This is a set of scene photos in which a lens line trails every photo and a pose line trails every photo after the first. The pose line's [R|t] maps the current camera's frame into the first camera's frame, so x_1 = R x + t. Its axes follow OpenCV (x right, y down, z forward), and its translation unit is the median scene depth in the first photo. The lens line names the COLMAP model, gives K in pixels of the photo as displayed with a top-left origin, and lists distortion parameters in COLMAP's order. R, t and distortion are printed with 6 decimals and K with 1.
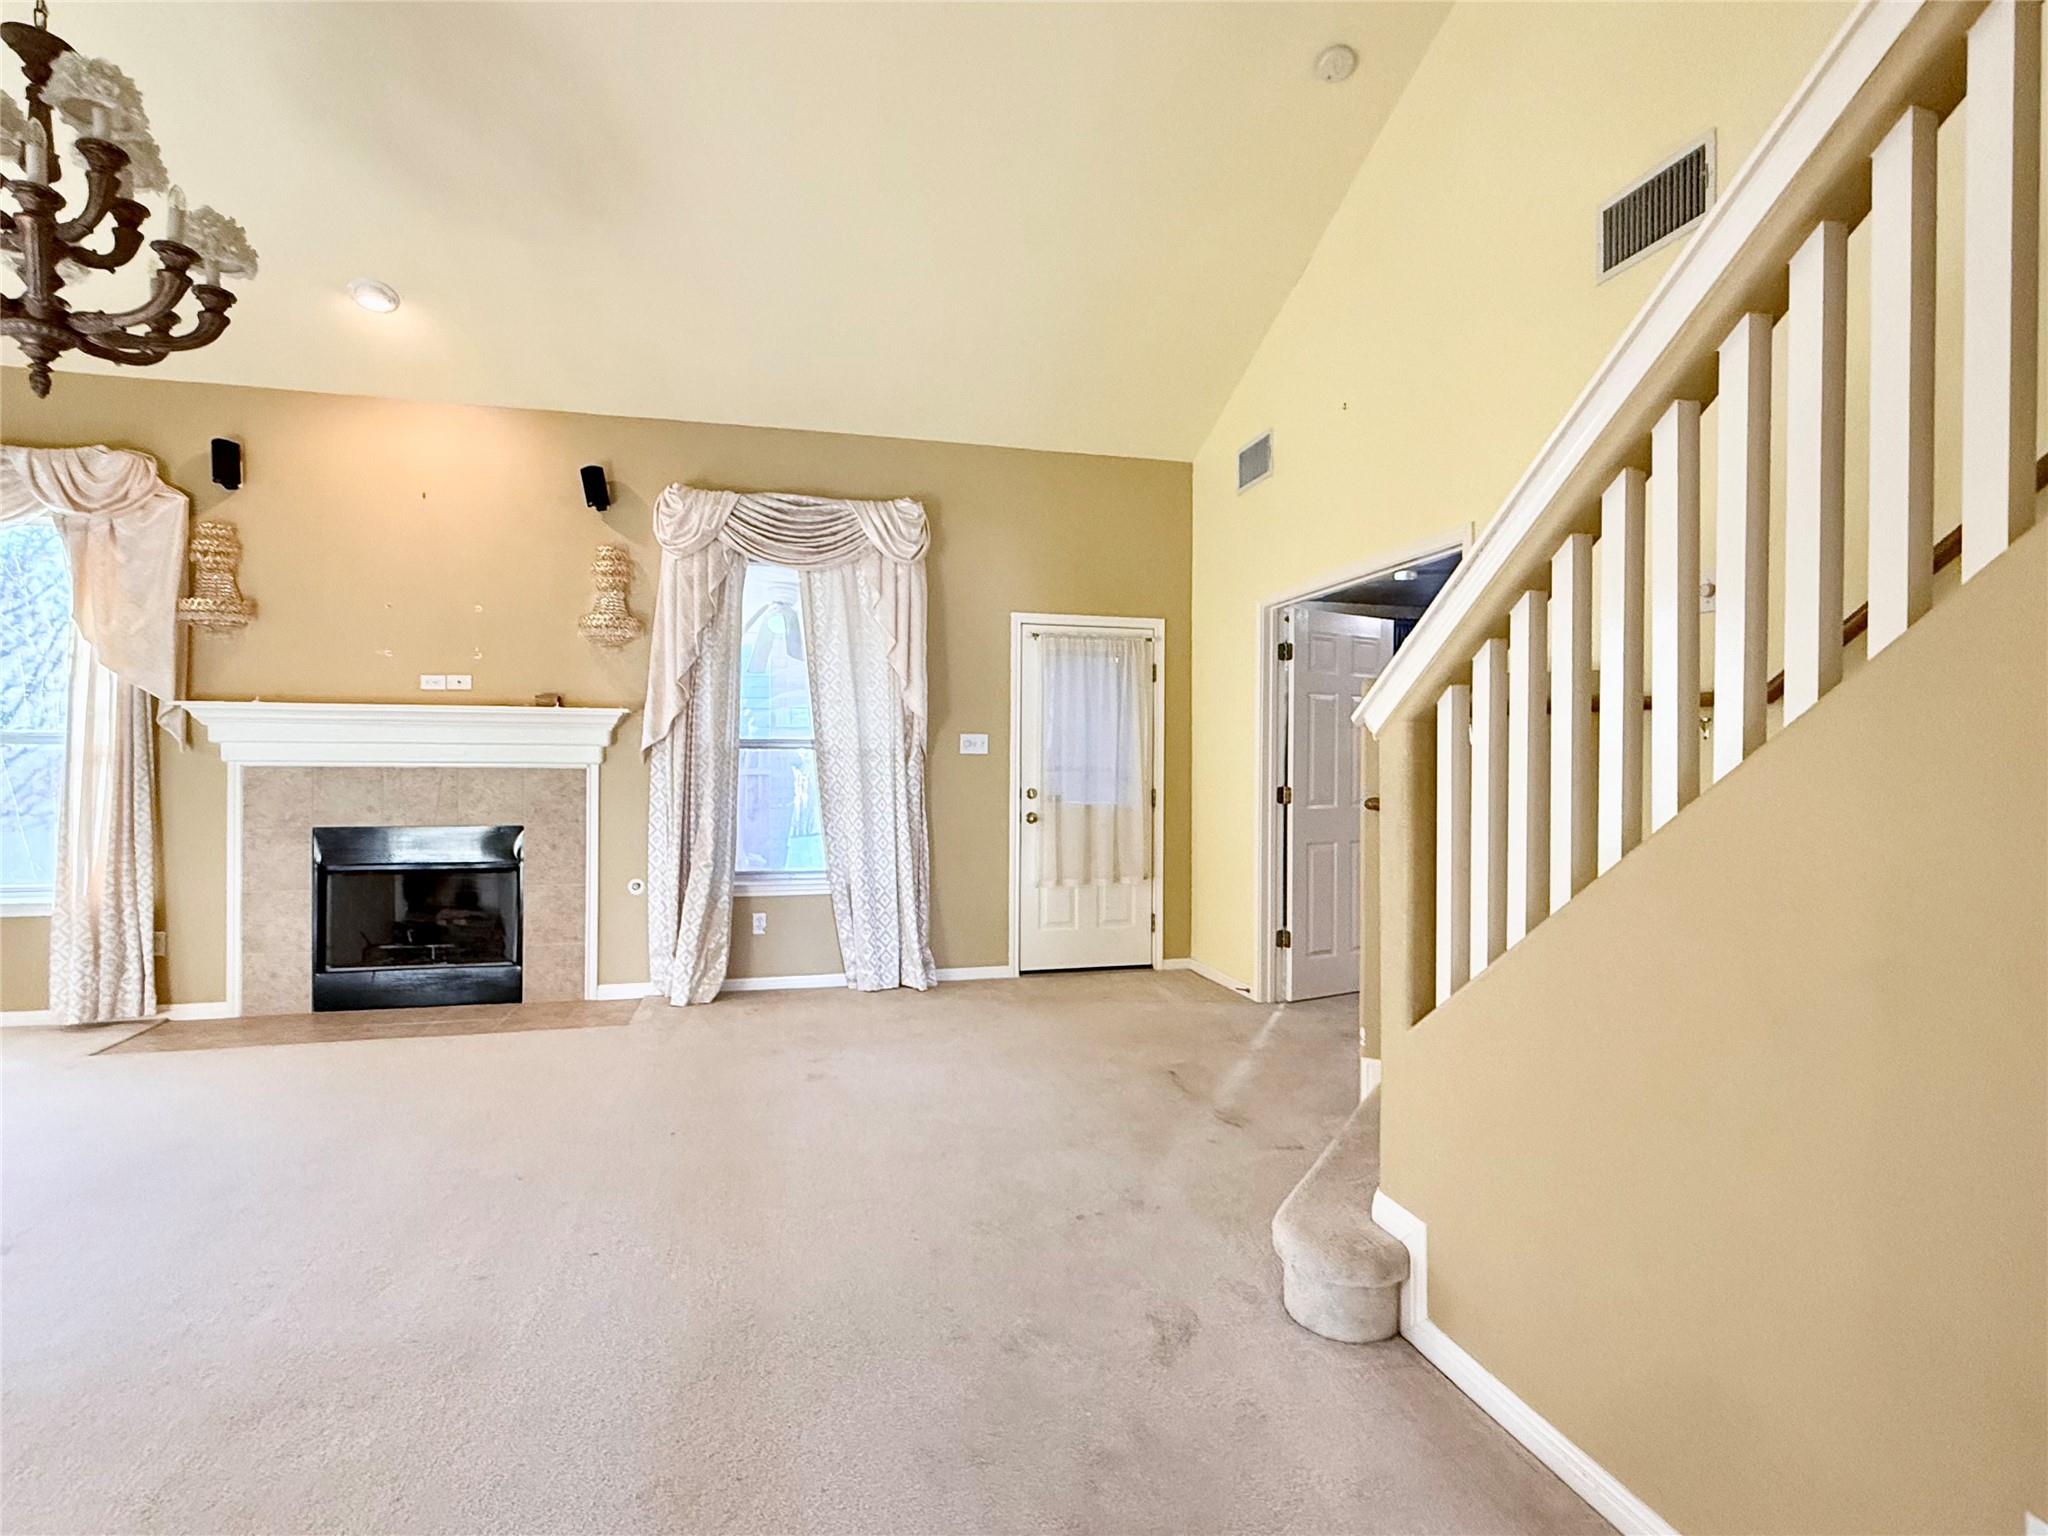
lens RADIAL K [[990.5, 0, 1020.1], [0, 990.5, 763.9], [0, 0, 1]] dist [0.002727, -0.001106]
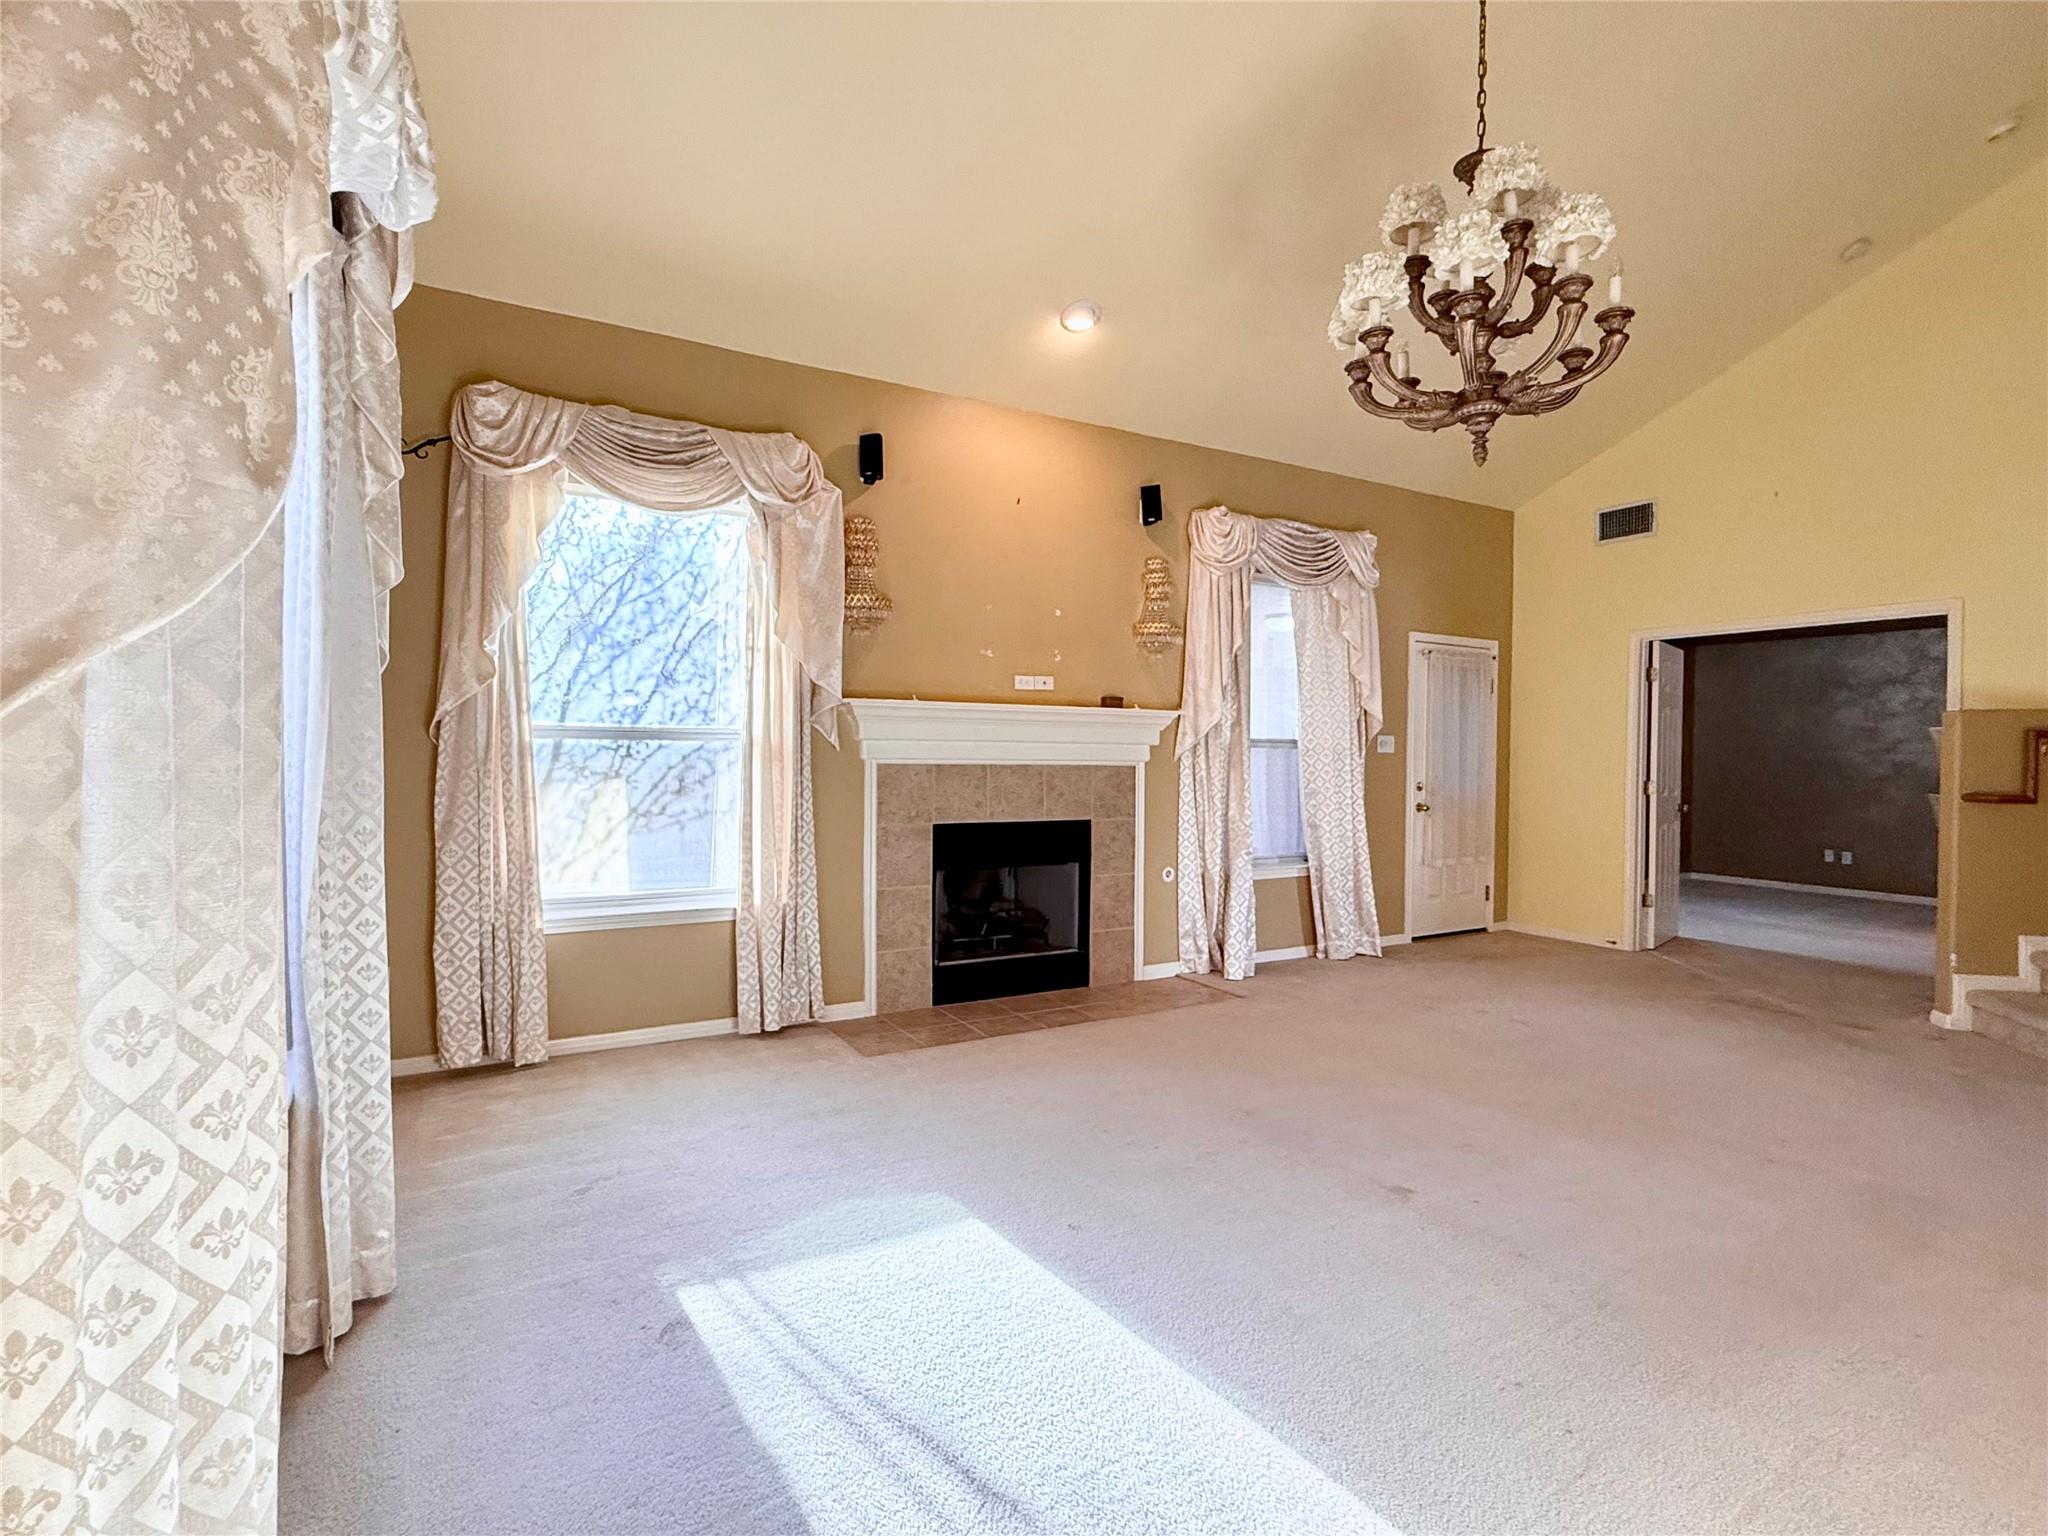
lens RADIAL K [[990.5, 0, 1019.6], [0, 990.5, 764.2], [0, 0, 1]] dist [0.002727, -0.001106]
pose [[0.959977, 0.001869, 0.280072, -0.862326], [-0.006402, 0.999863, 0.015271, -0.012723], [-0.280005, -0.016452, 0.959858, 0.005603]]
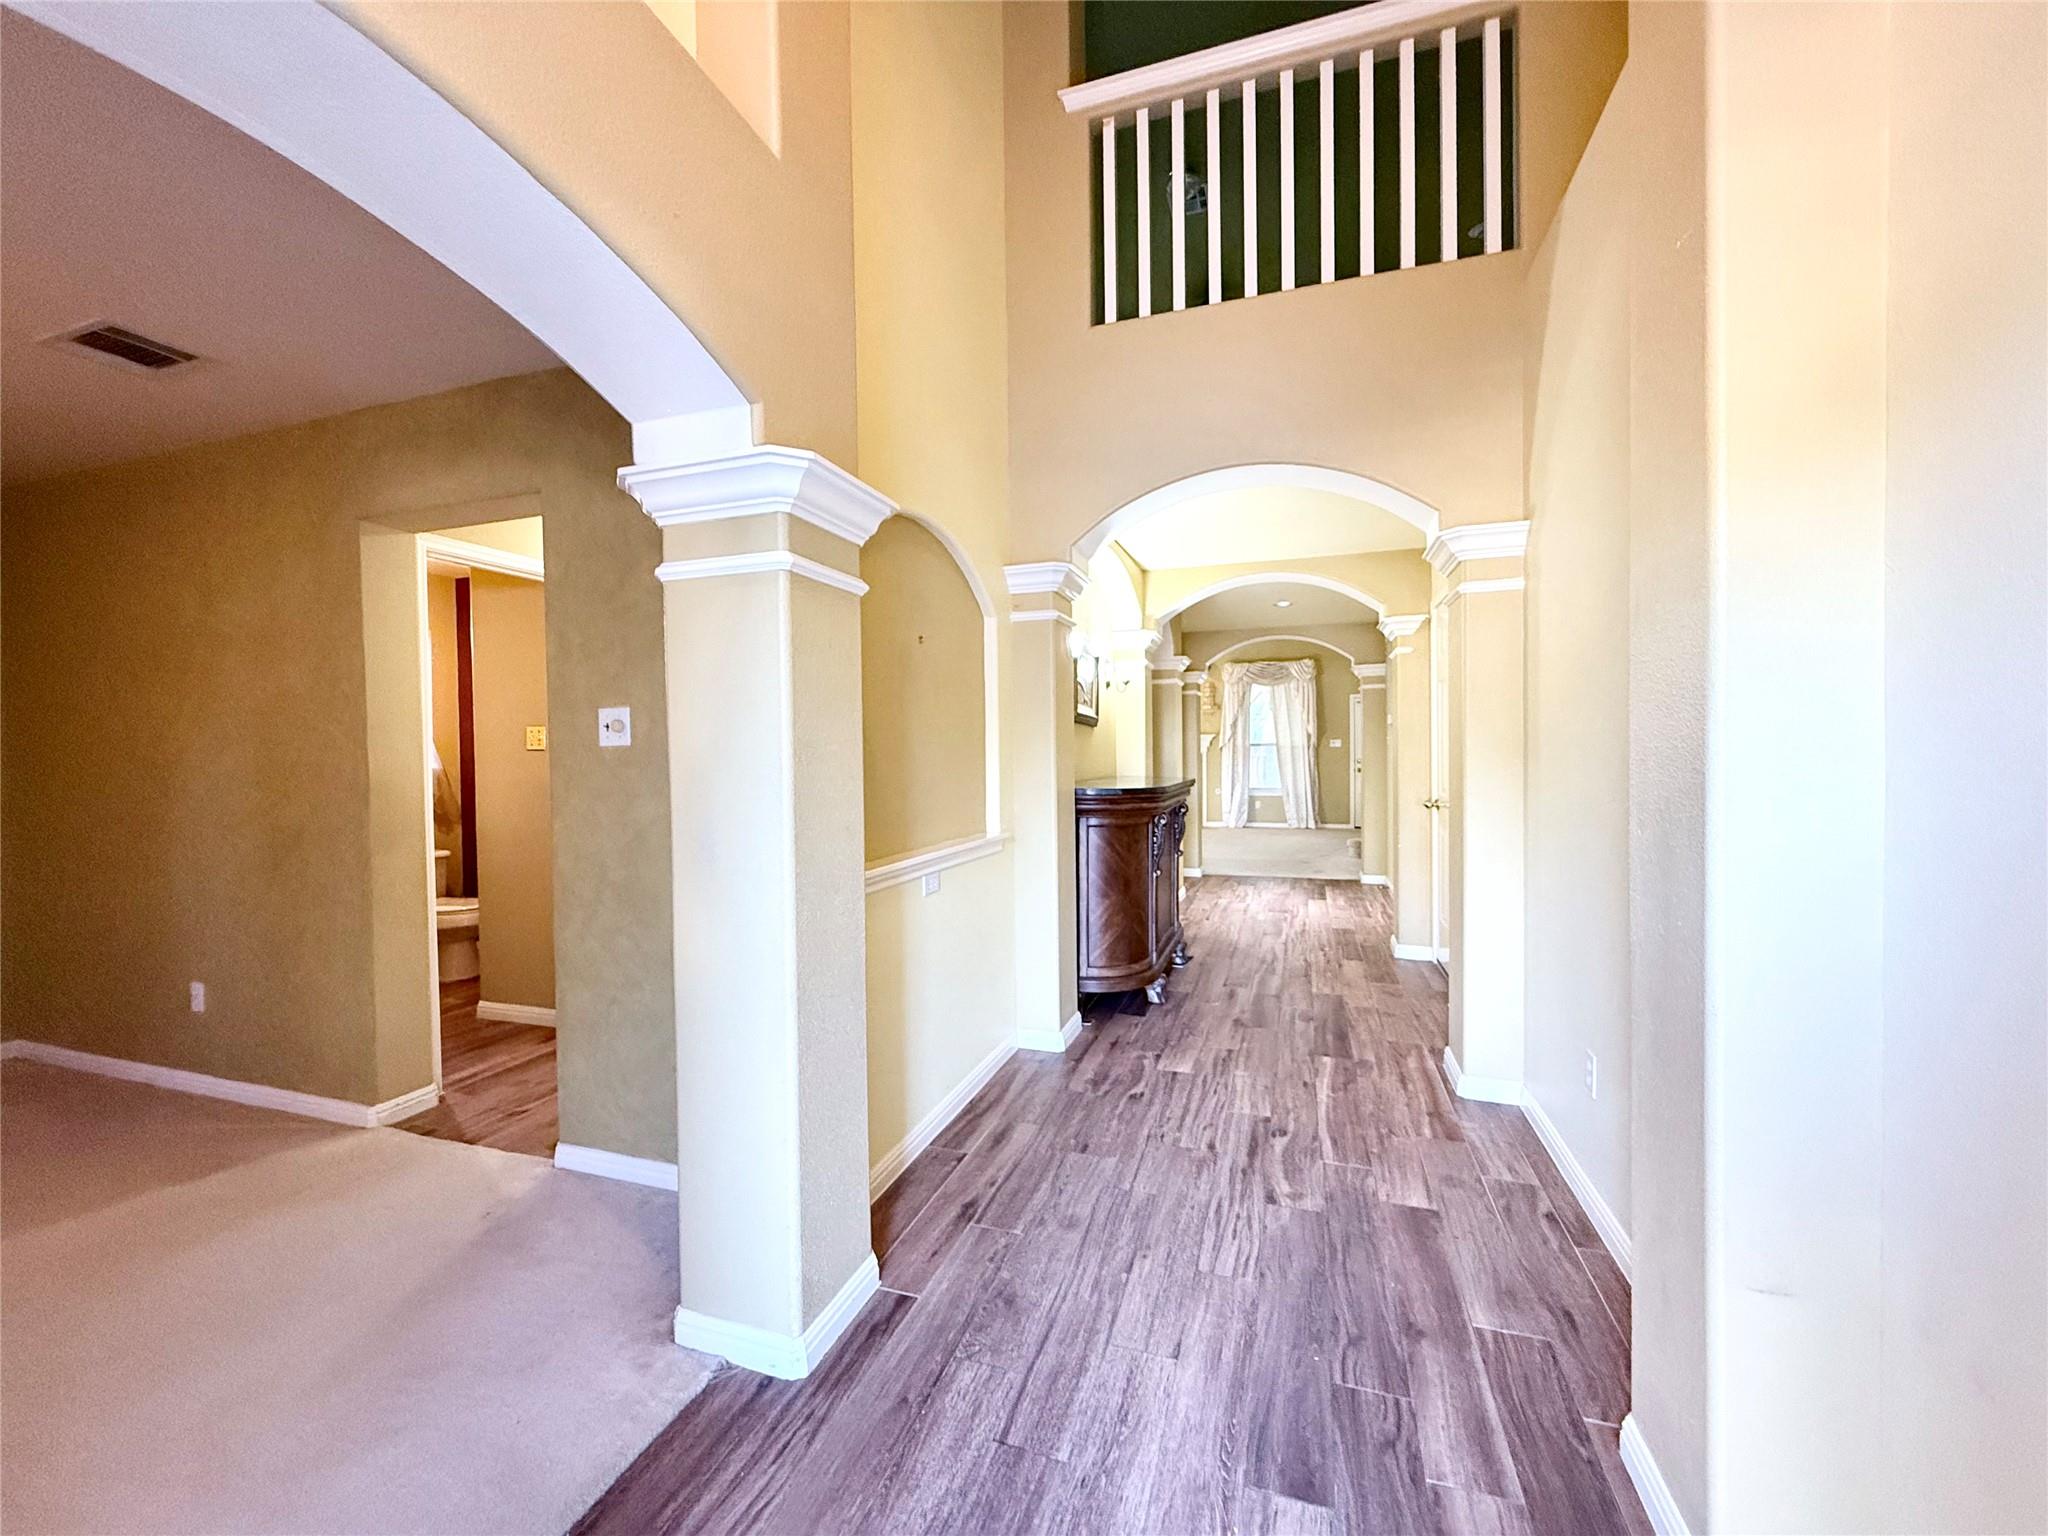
lens RADIAL K [[818.0, 0, 1017.0], [0, 818.0, 763.2], [0, 0, 1]] dist [-0.005796, 0.000378]
pose [[0.834082, -0.004100, -0.551625, 0.513703], [0.013762, 0.999816, 0.013378, -0.007762], [0.551468, -0.018750, 0.833985, -1.519381]]
